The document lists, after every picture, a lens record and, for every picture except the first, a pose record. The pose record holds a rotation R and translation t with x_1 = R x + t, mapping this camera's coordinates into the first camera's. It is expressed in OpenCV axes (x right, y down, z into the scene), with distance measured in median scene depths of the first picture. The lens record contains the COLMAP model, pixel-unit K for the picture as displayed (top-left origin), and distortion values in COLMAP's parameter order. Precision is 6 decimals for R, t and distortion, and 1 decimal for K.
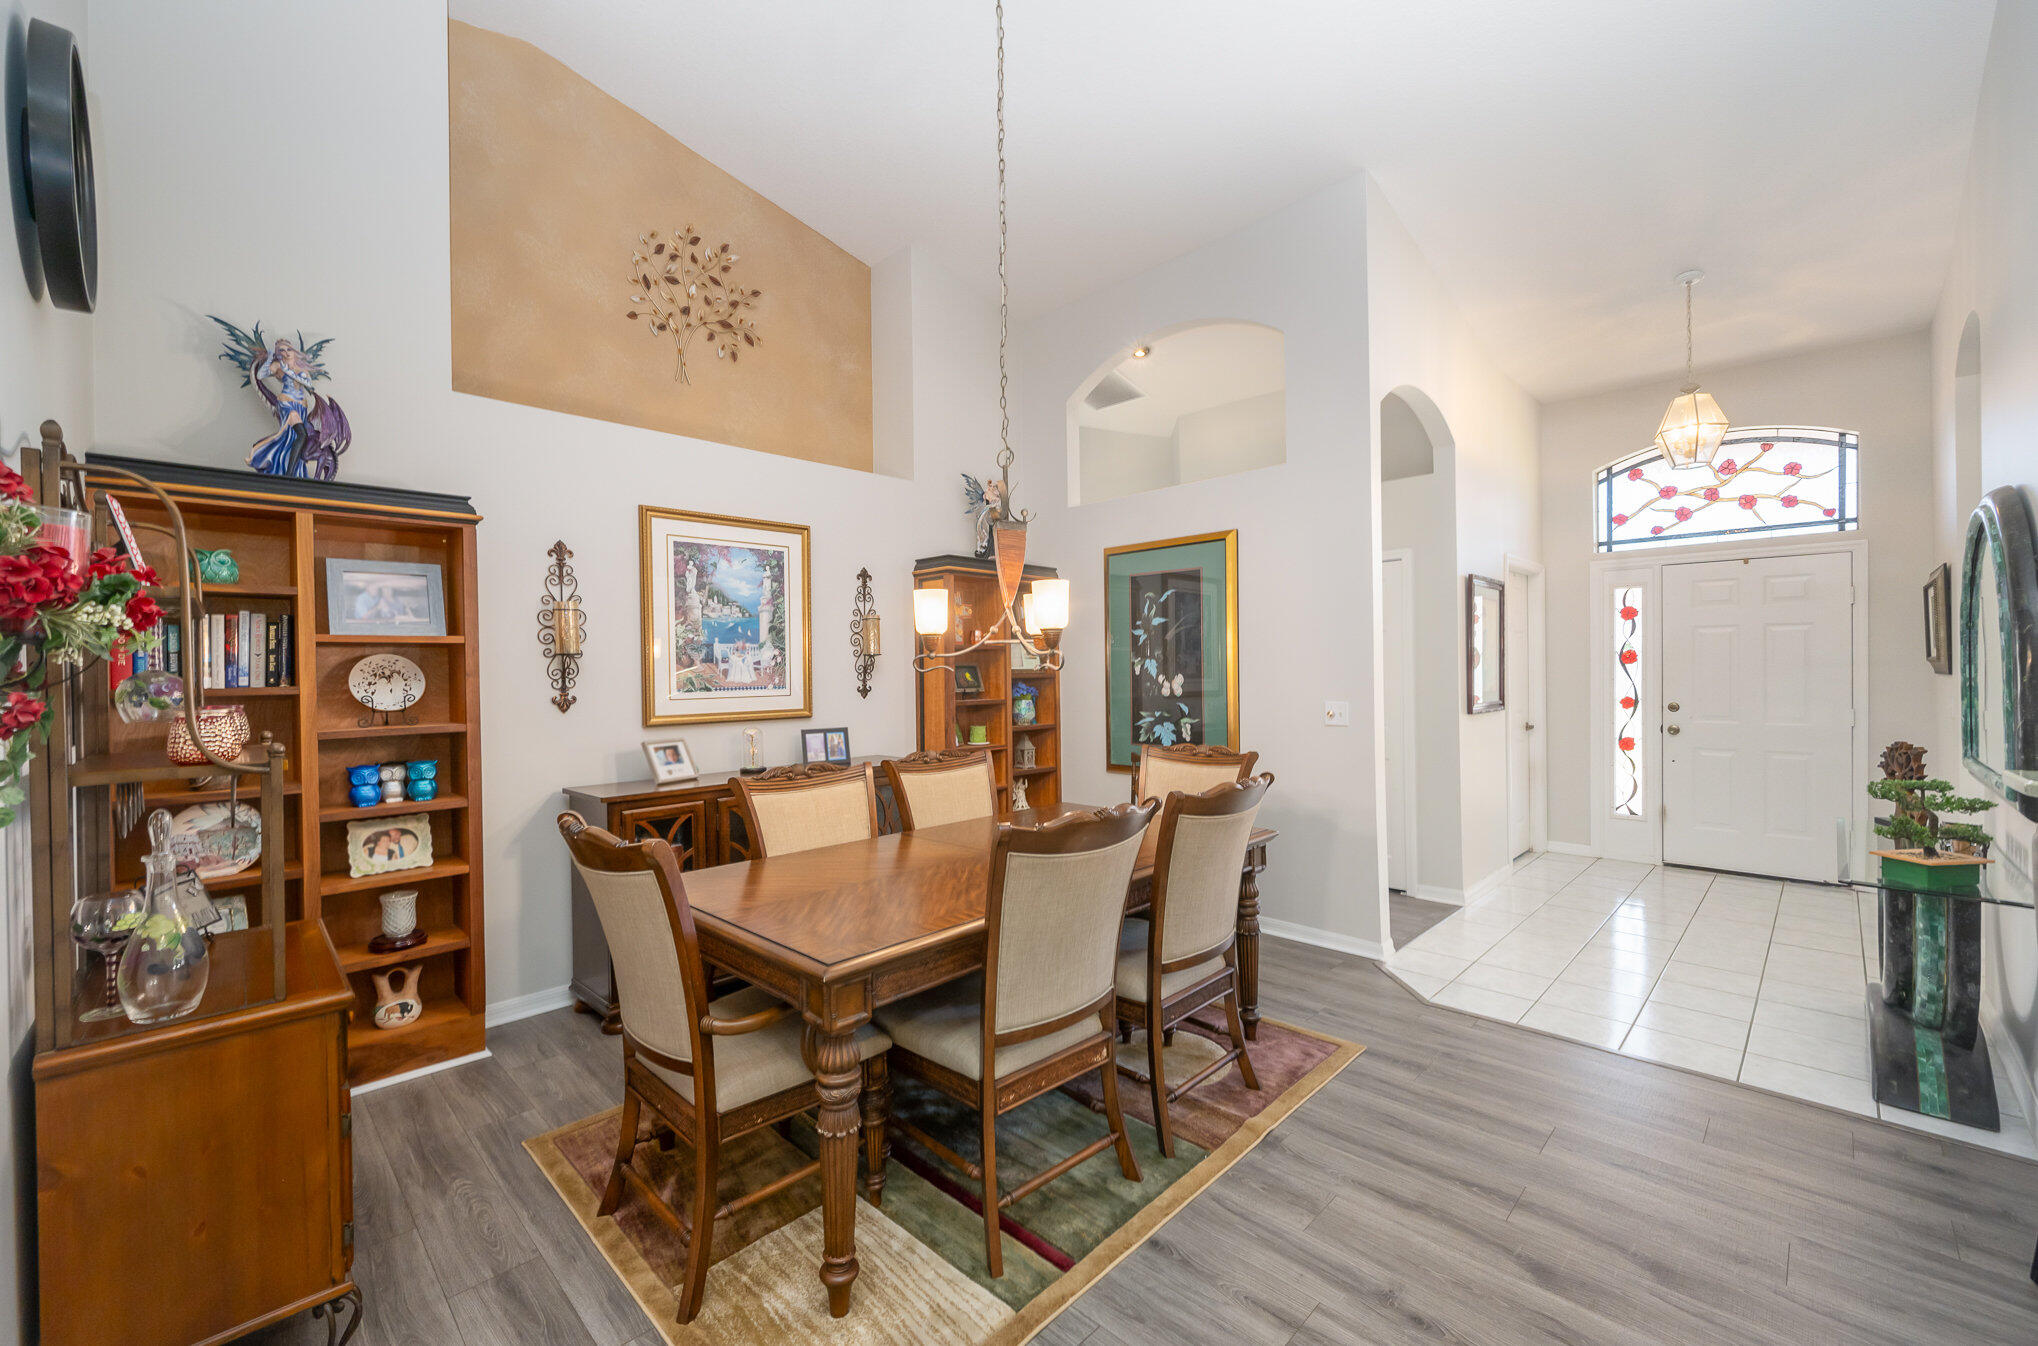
lens RADIAL K [[823.5, 0, 1019.0], [0, 823.5, 673.0], [0, 0, 1]] dist [0.002997, 0.000230]
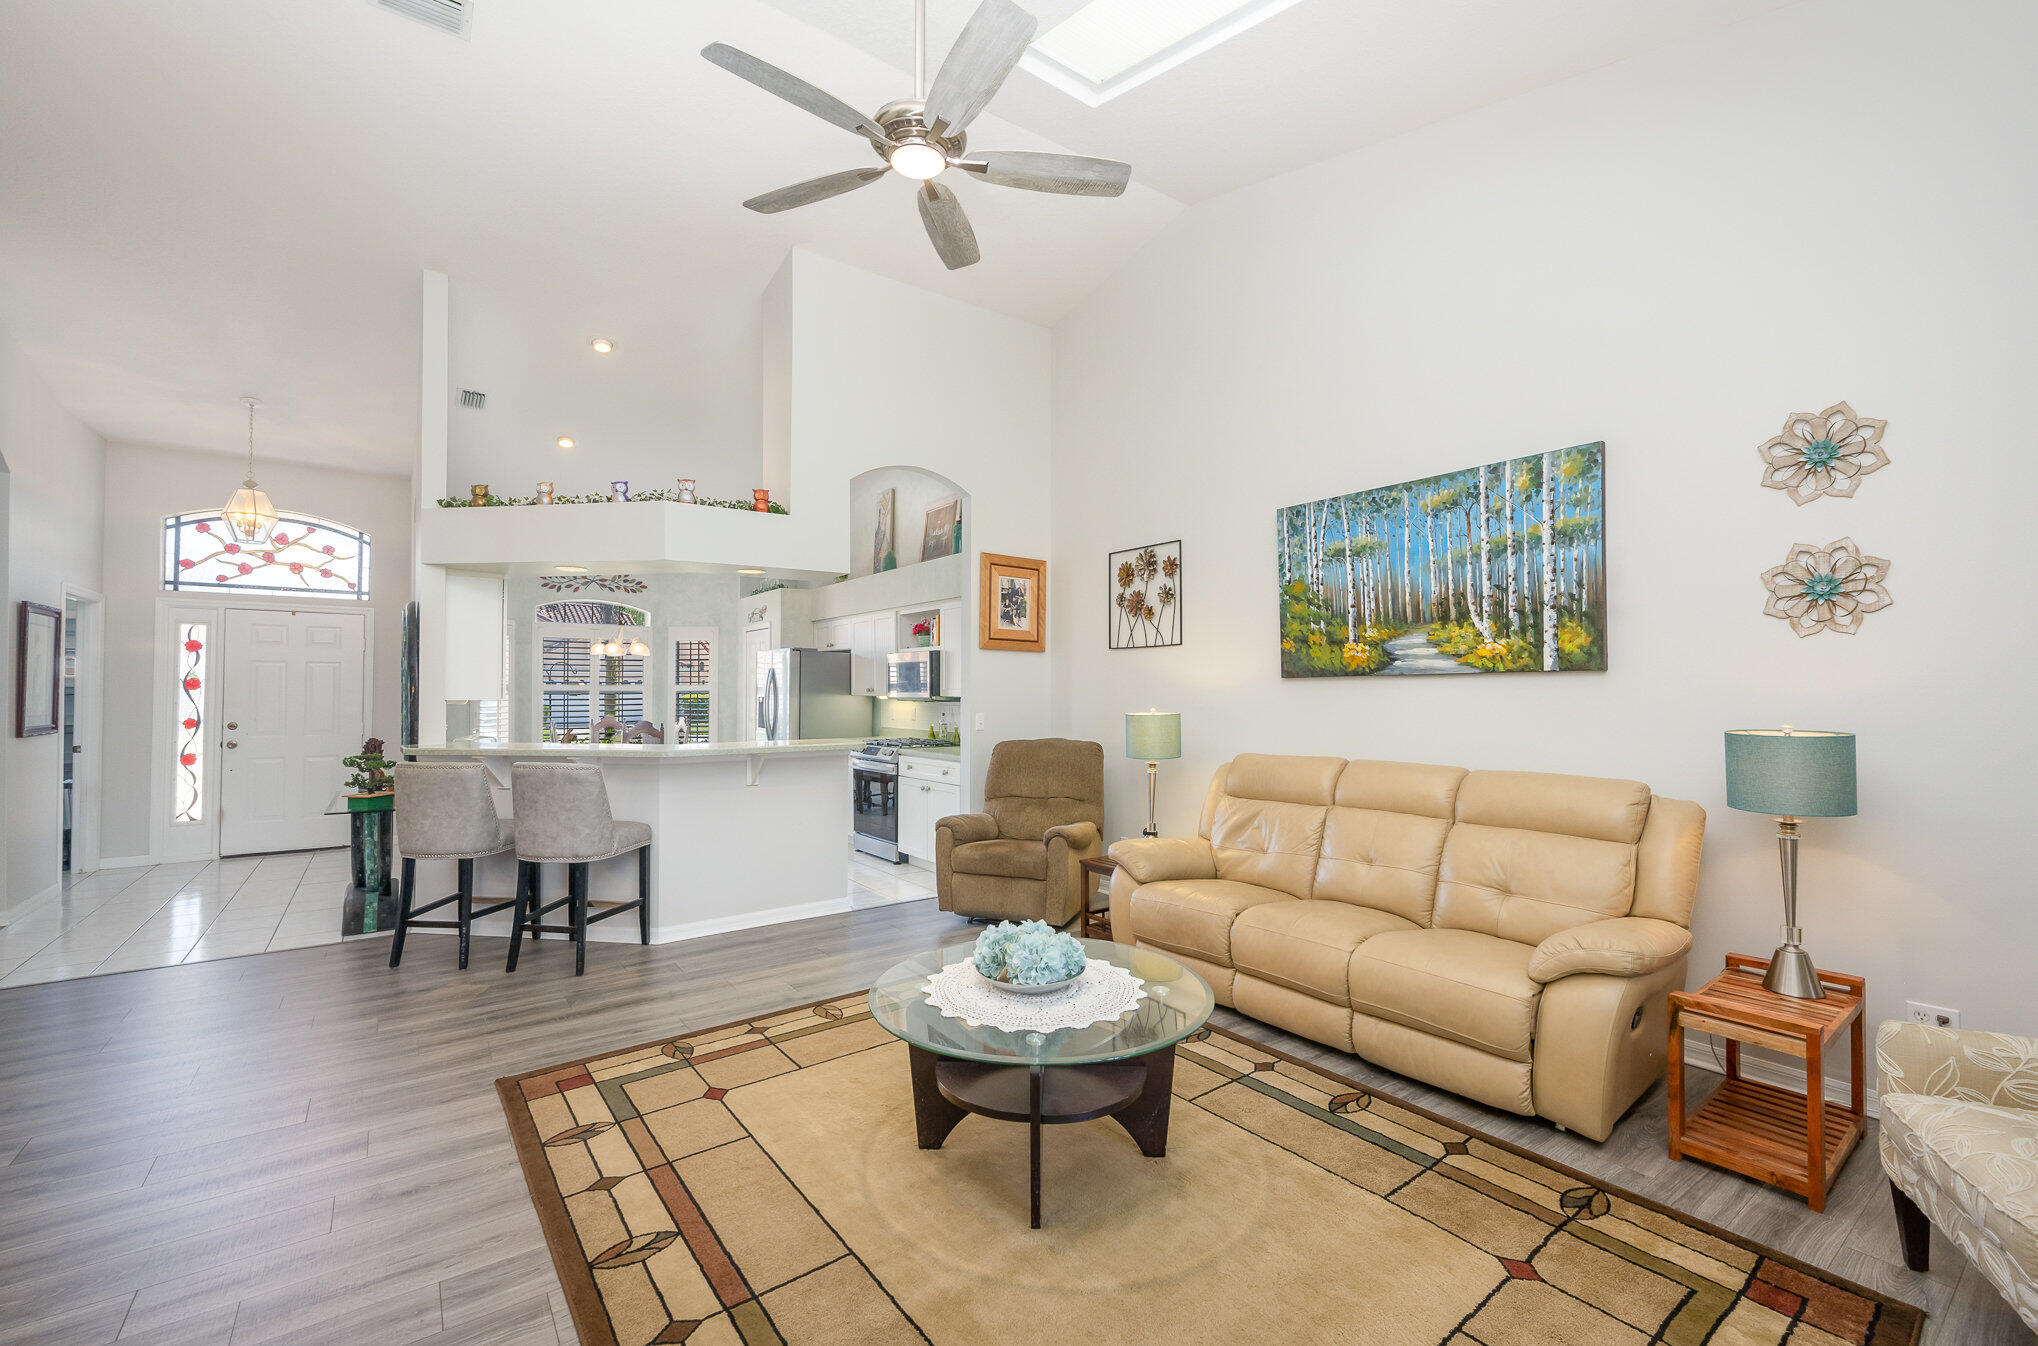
lens RADIAL K [[846.4, 0, 1022.1], [0, 846.4, 677.0], [0, 0, 1]] dist [-0.001718, -0.000407]
pose [[0.152958, 0.027630, 0.987846, -0.342393], [-0.000612, 0.999612, -0.027864, 0.004319], [-0.988232, 0.003658, 0.152915, -0.447874]]
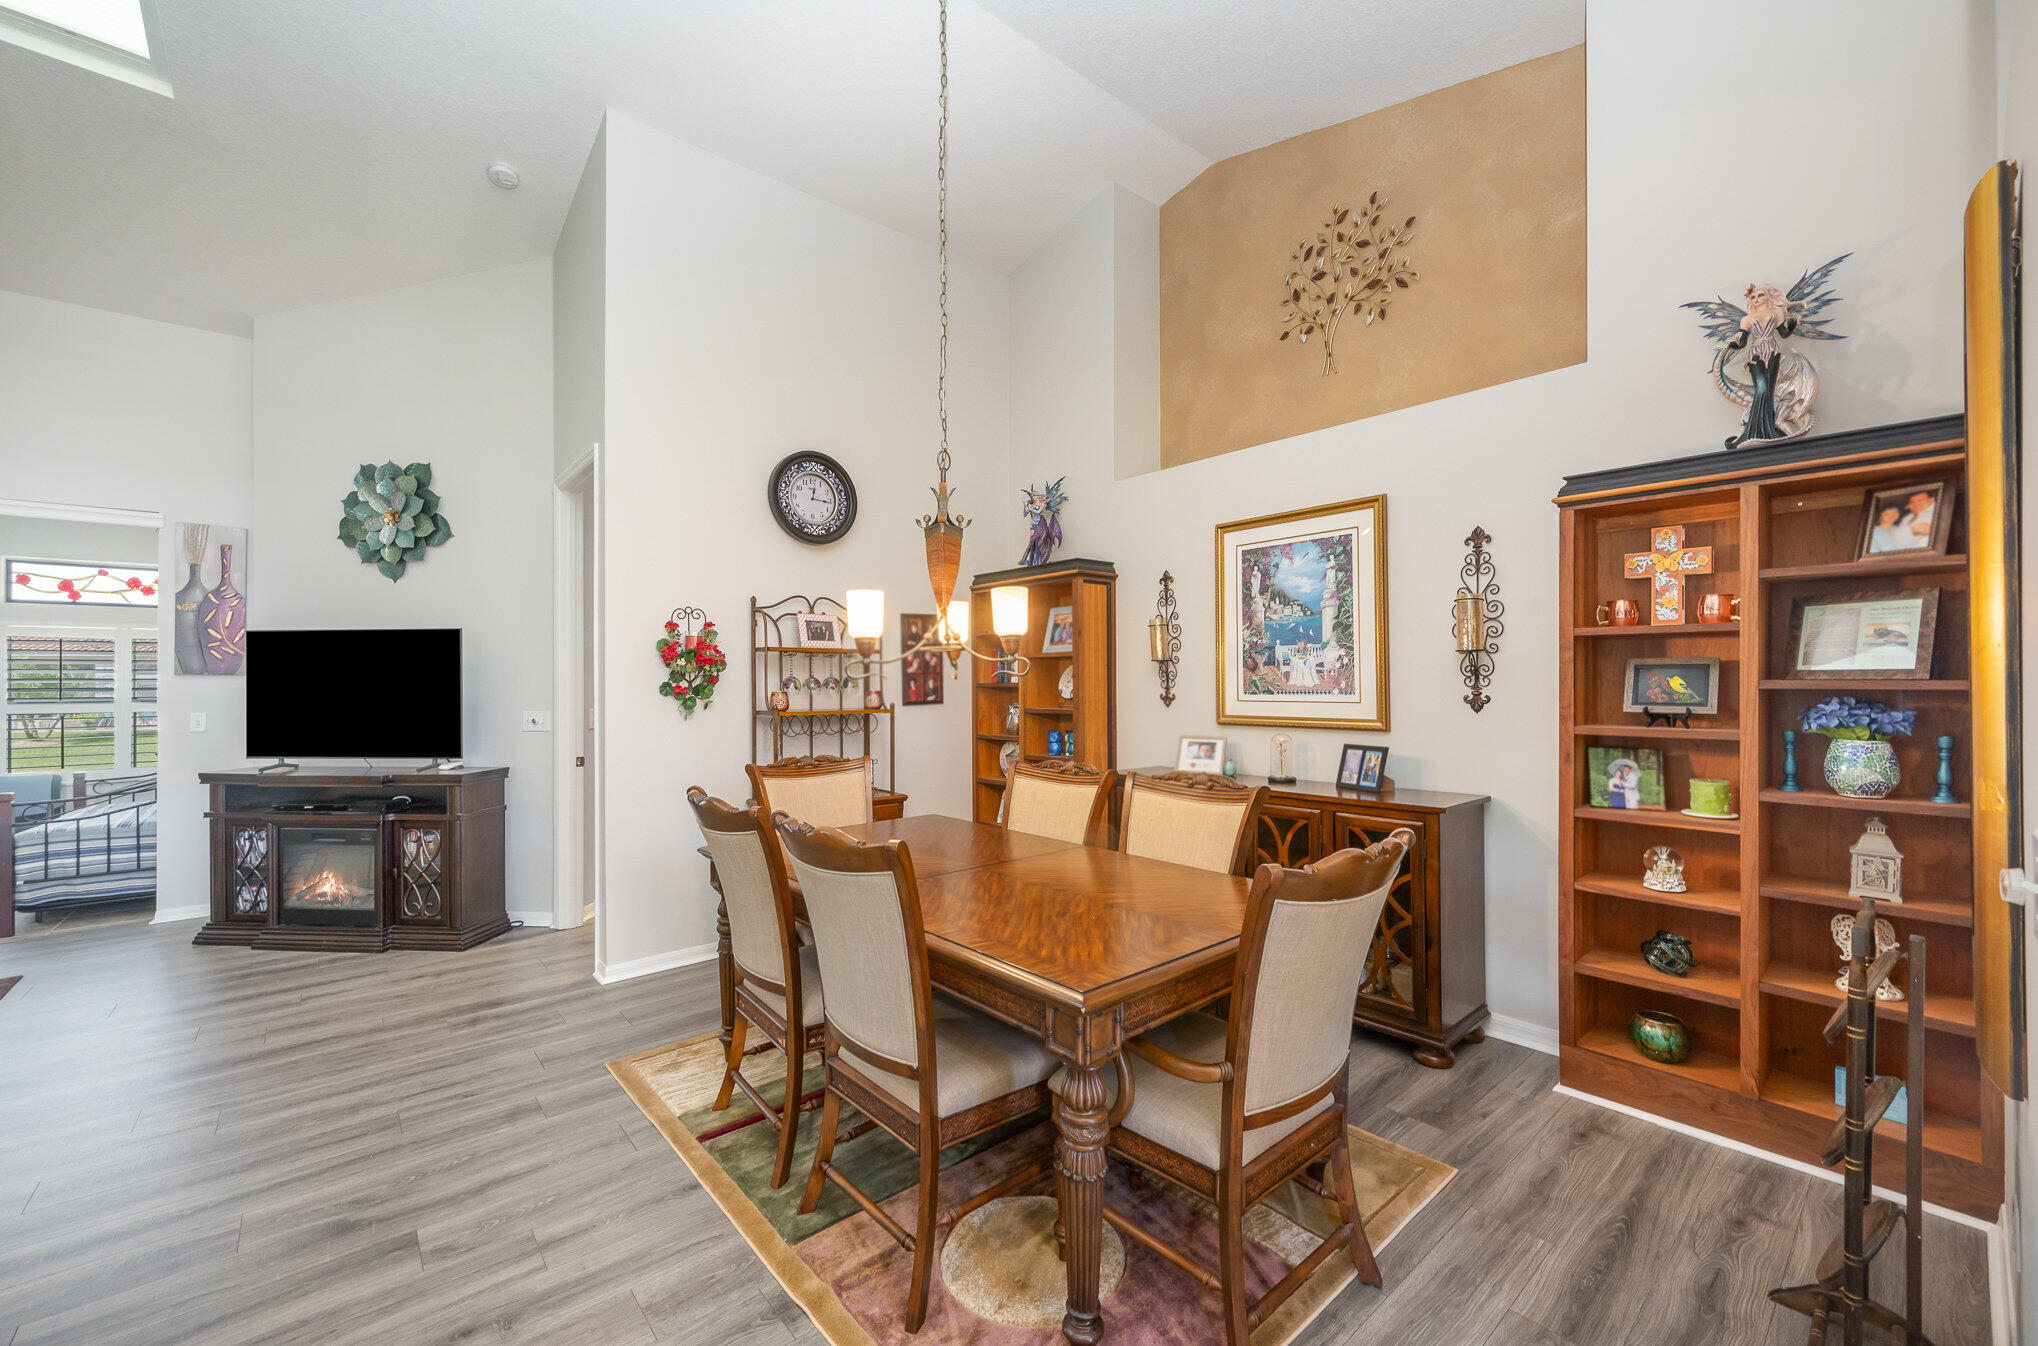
lens RADIAL K [[816.5, 0, 1021.3], [0, 816.5, 673.9], [0, 0, 1]] dist [0.000270, 0.000290]
pose [[-0.081419, 0.005417, -0.996665, 0.578418], [0.004181, 0.999978, 0.005093, -0.007924], [0.996671, -0.003752, -0.081440, 0.717887]]
